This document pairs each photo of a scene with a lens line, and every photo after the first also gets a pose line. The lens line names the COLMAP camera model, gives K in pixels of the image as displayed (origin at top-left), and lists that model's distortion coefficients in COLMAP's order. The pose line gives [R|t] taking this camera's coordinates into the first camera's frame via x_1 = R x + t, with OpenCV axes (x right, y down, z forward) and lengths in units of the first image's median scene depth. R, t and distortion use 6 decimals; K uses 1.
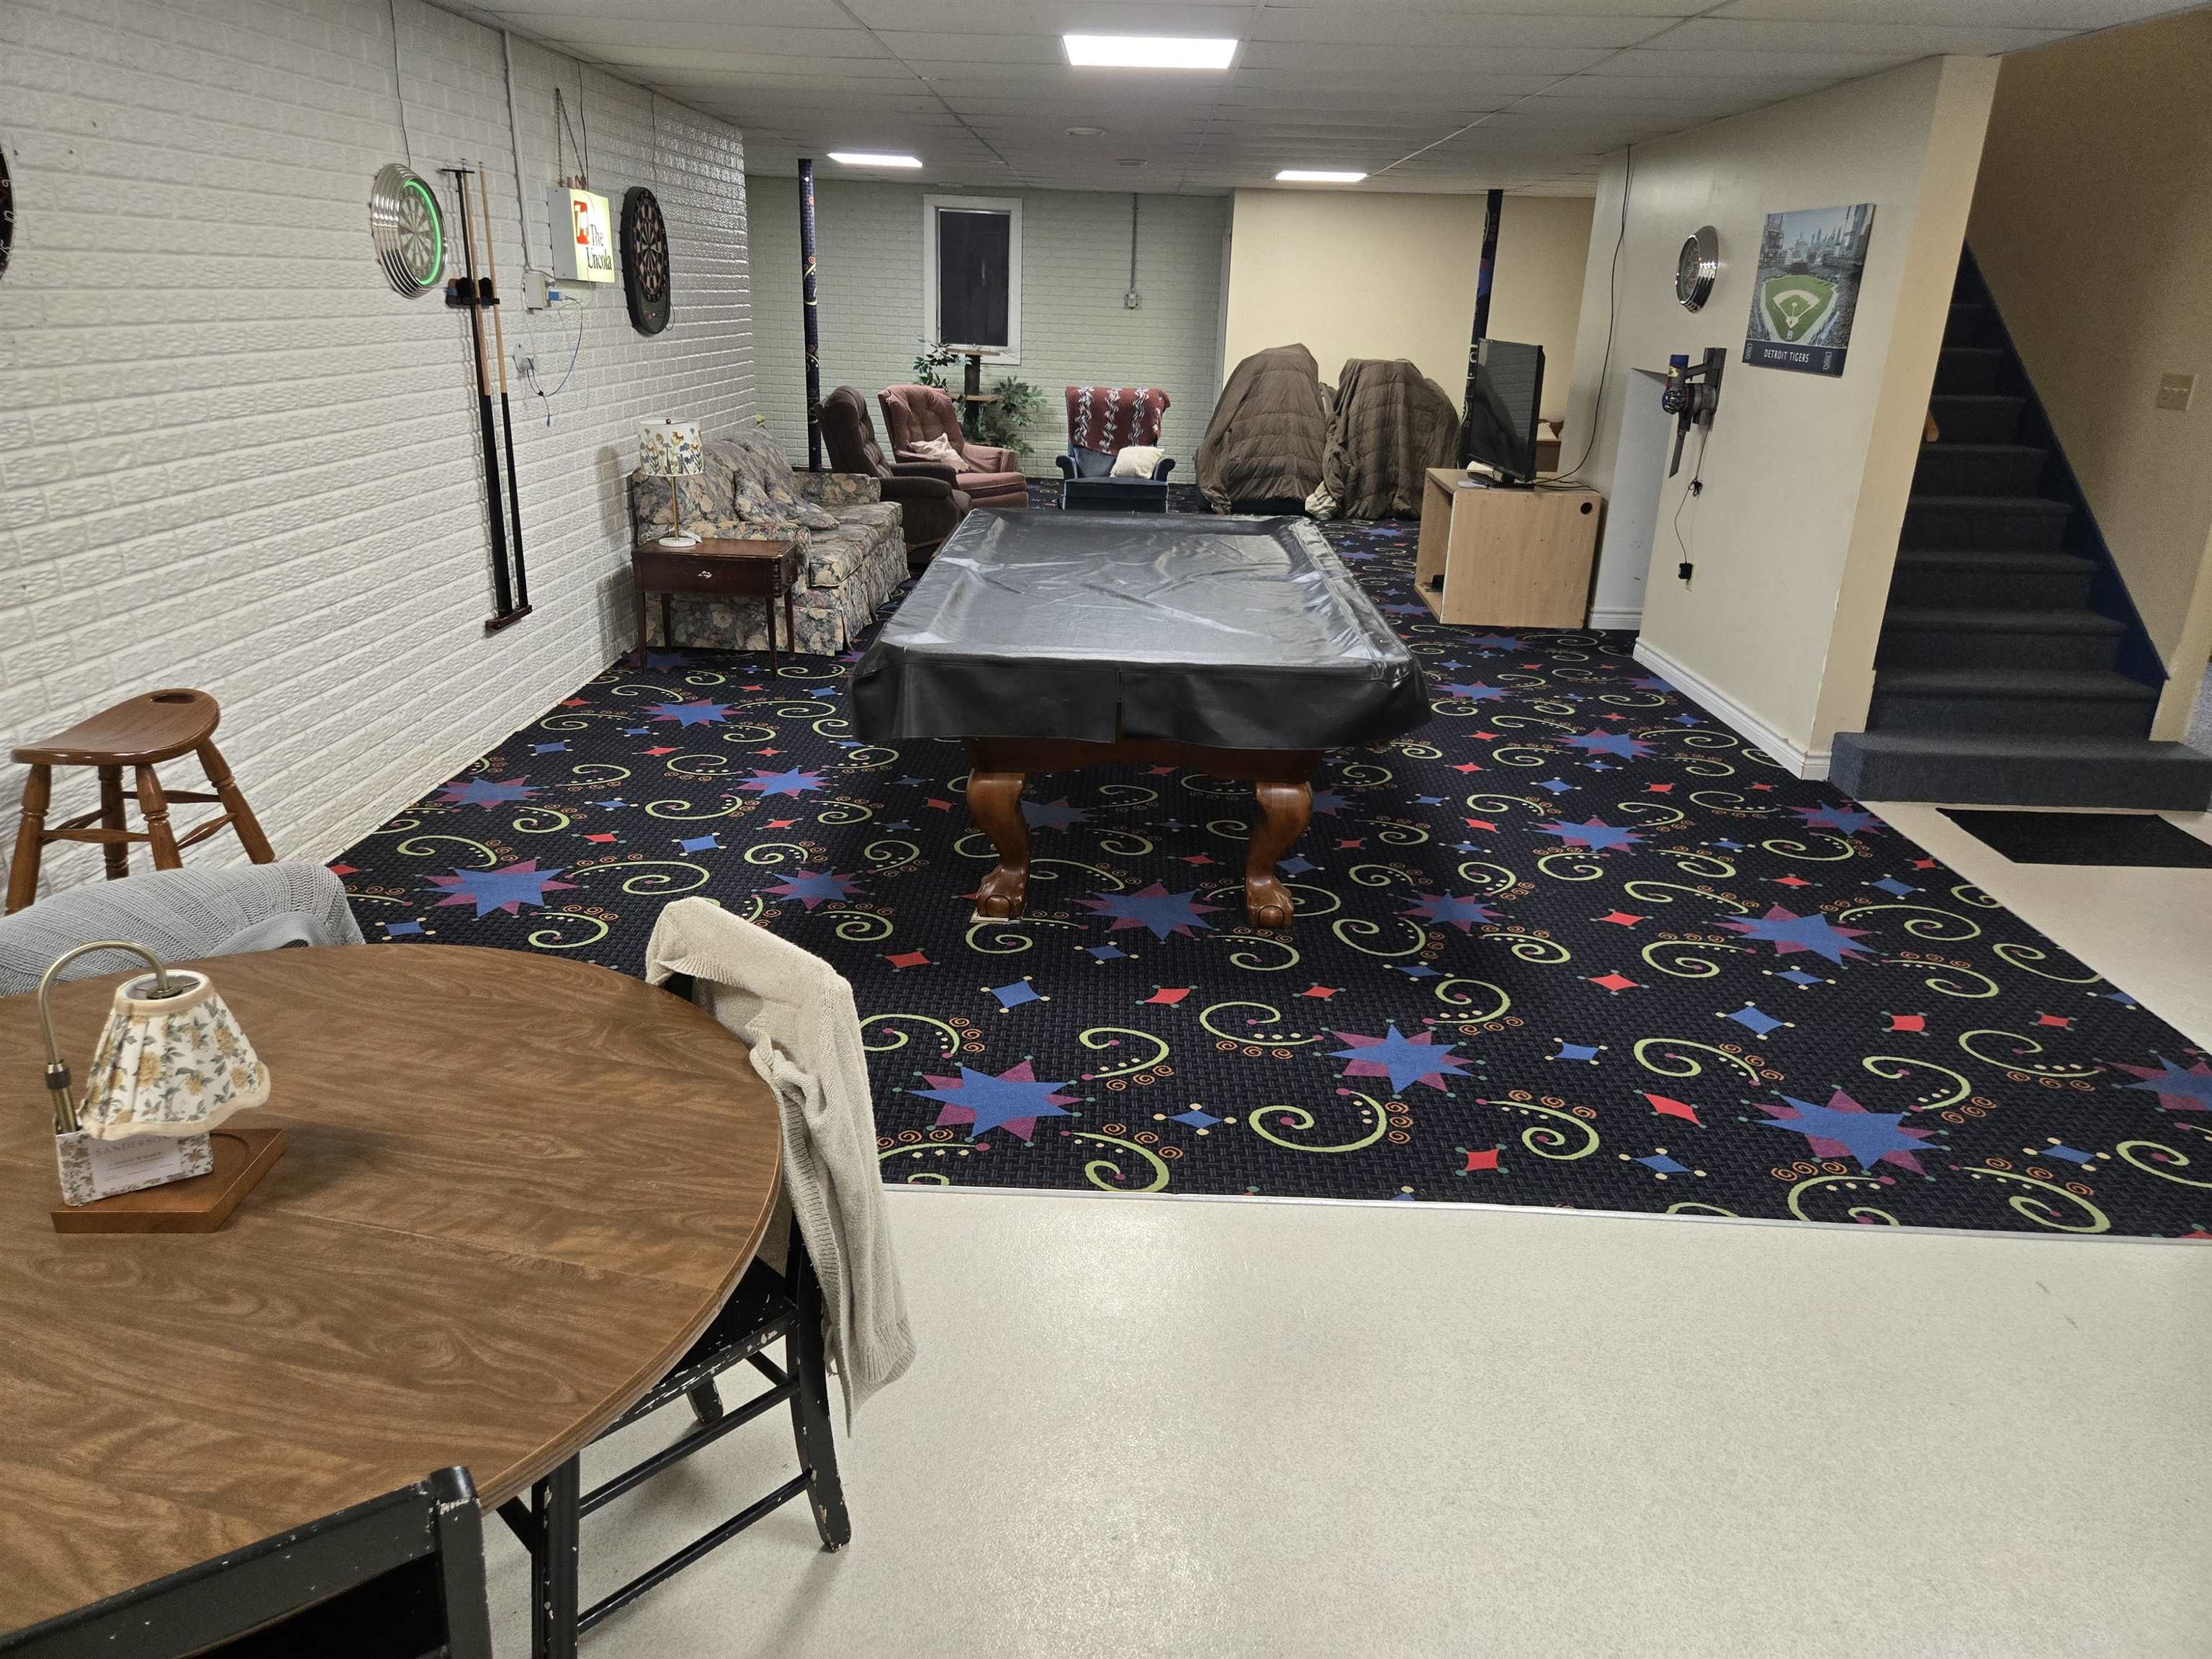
lens RADIAL K [[1505.5, 0, 1129.1], [0, 1505.5, 789.2], [0, 0, 1]] dist [0.053935, -0.017885]
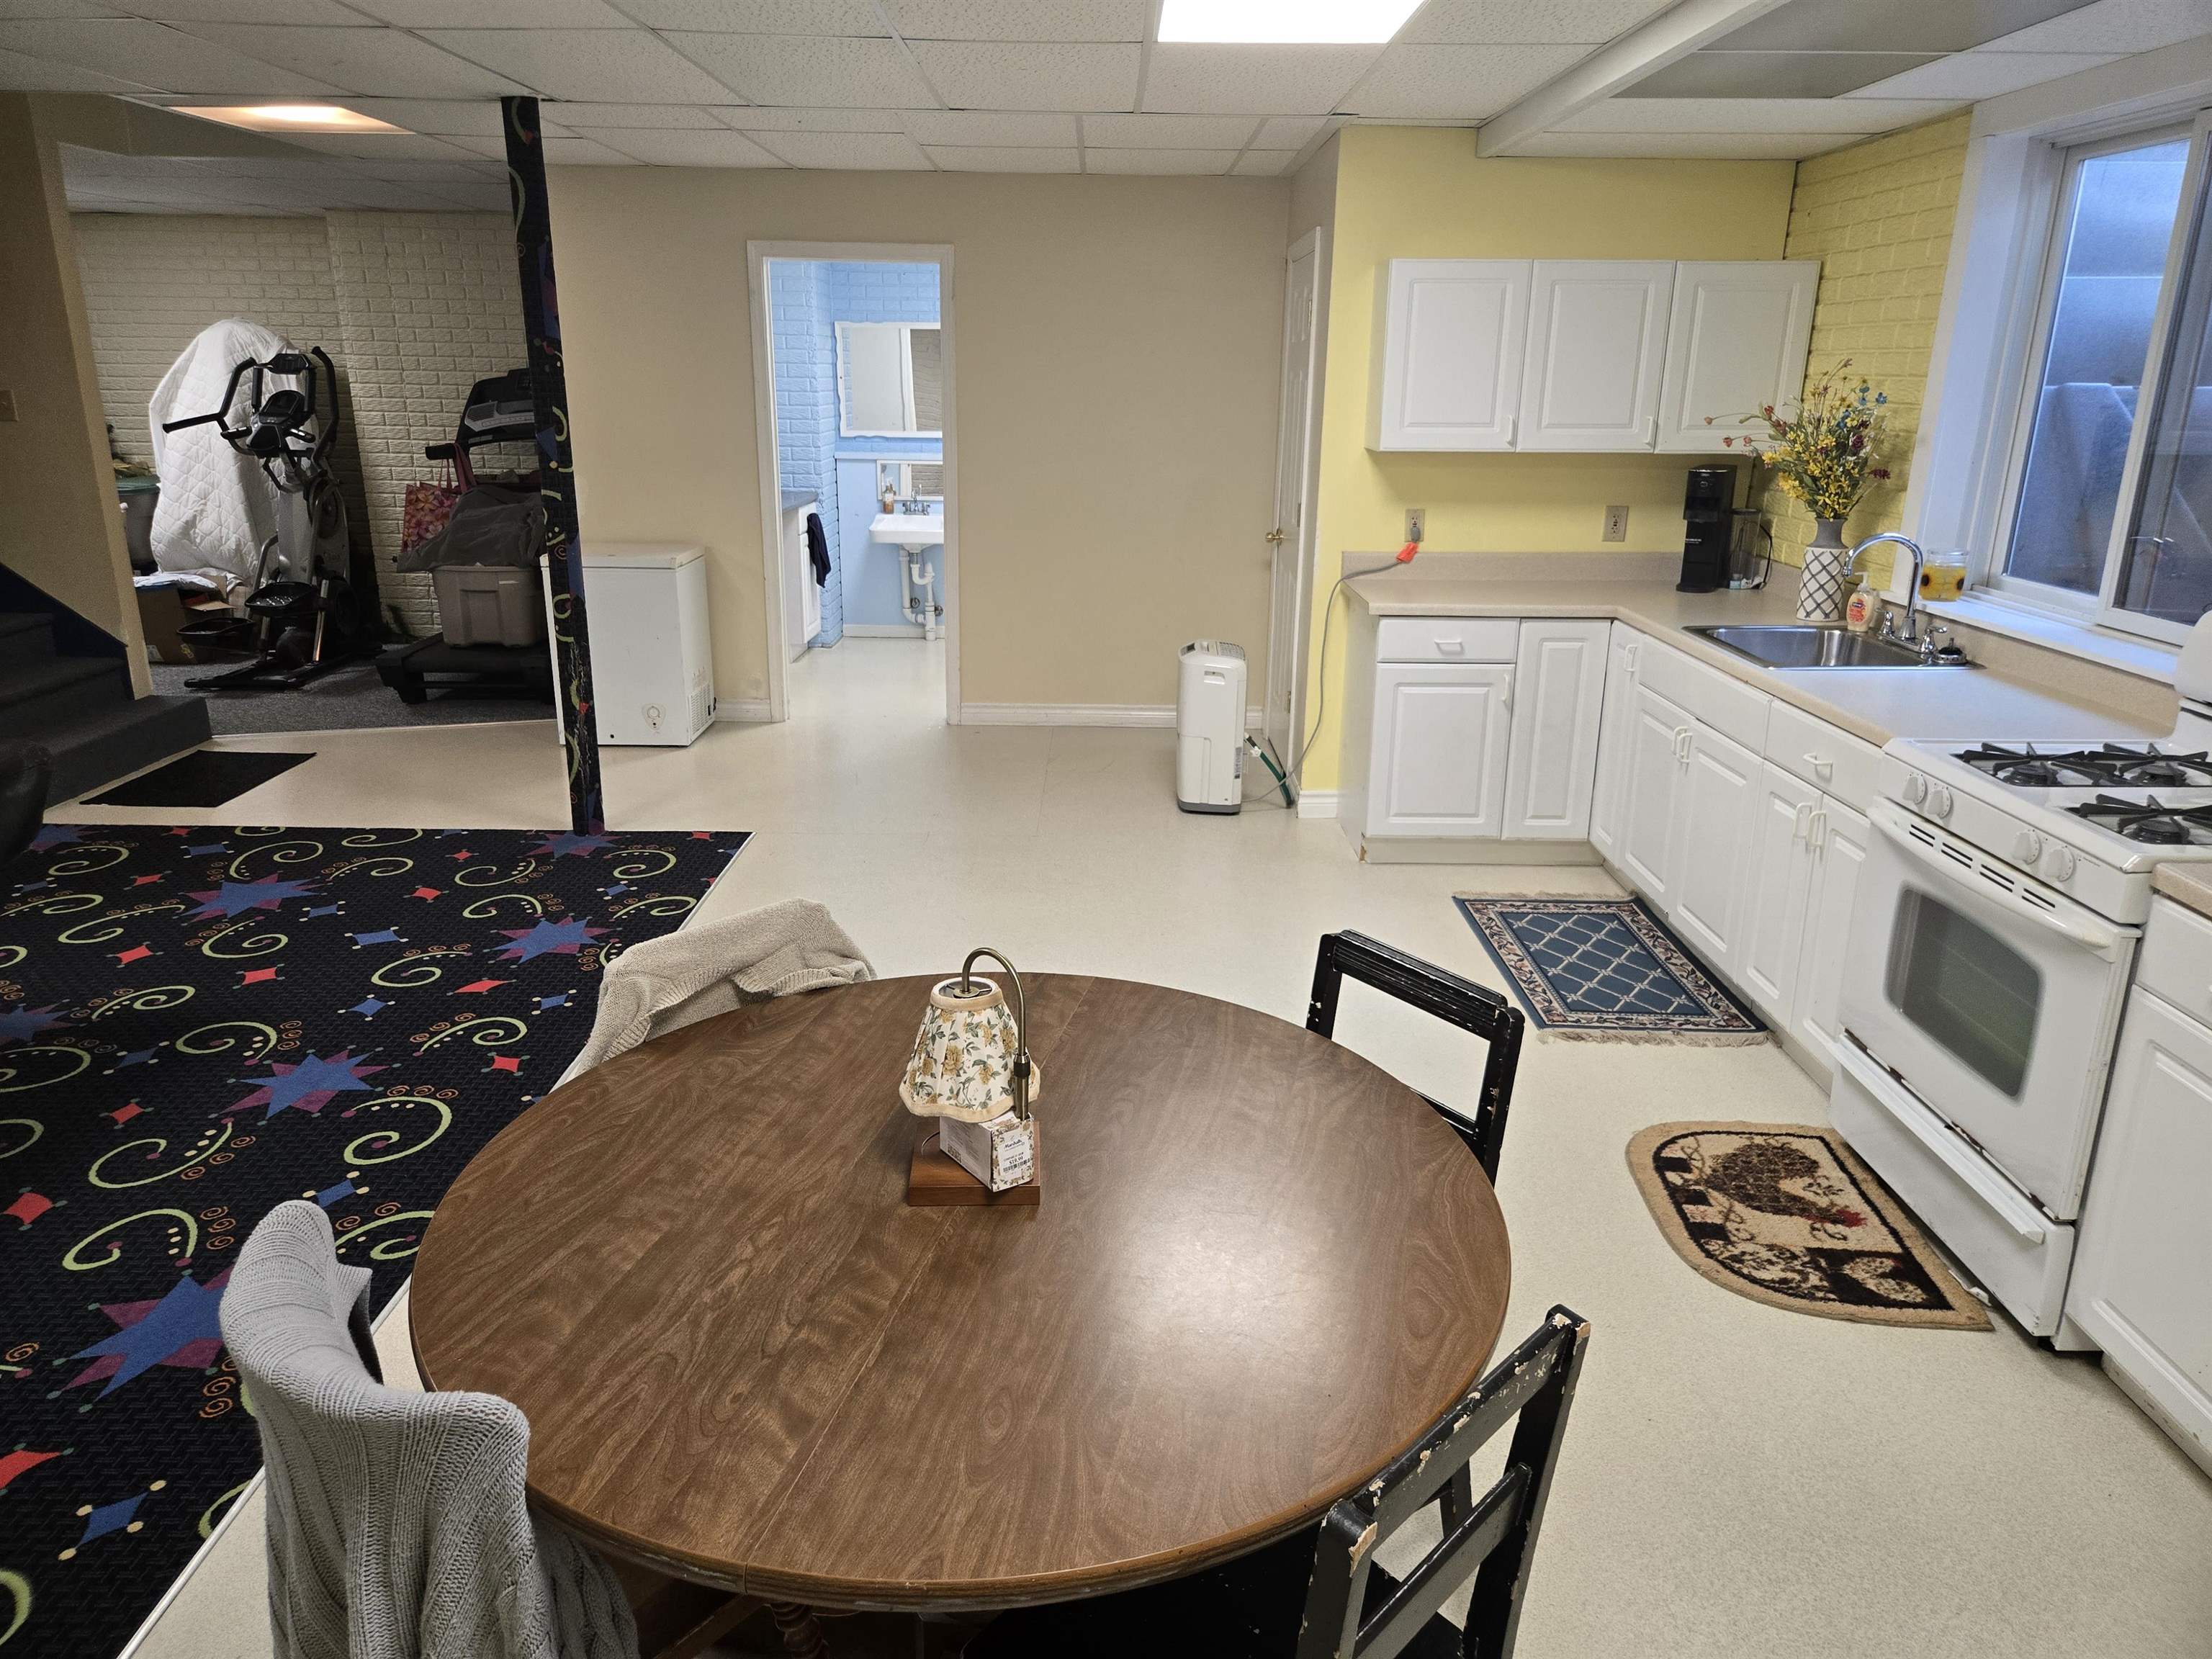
lens RADIAL K [[1505.5, 0, 1098.9], [0, 1505.5, 821.5], [0, 0, 1]] dist [0.053935, -0.017885]
pose [[0.004741, -0.333073, 0.942889, -0.689978], [0.310829, 0.896684, 0.315188, -0.132226], [-0.950454, 0.291583, 0.107780, 0.303939]]
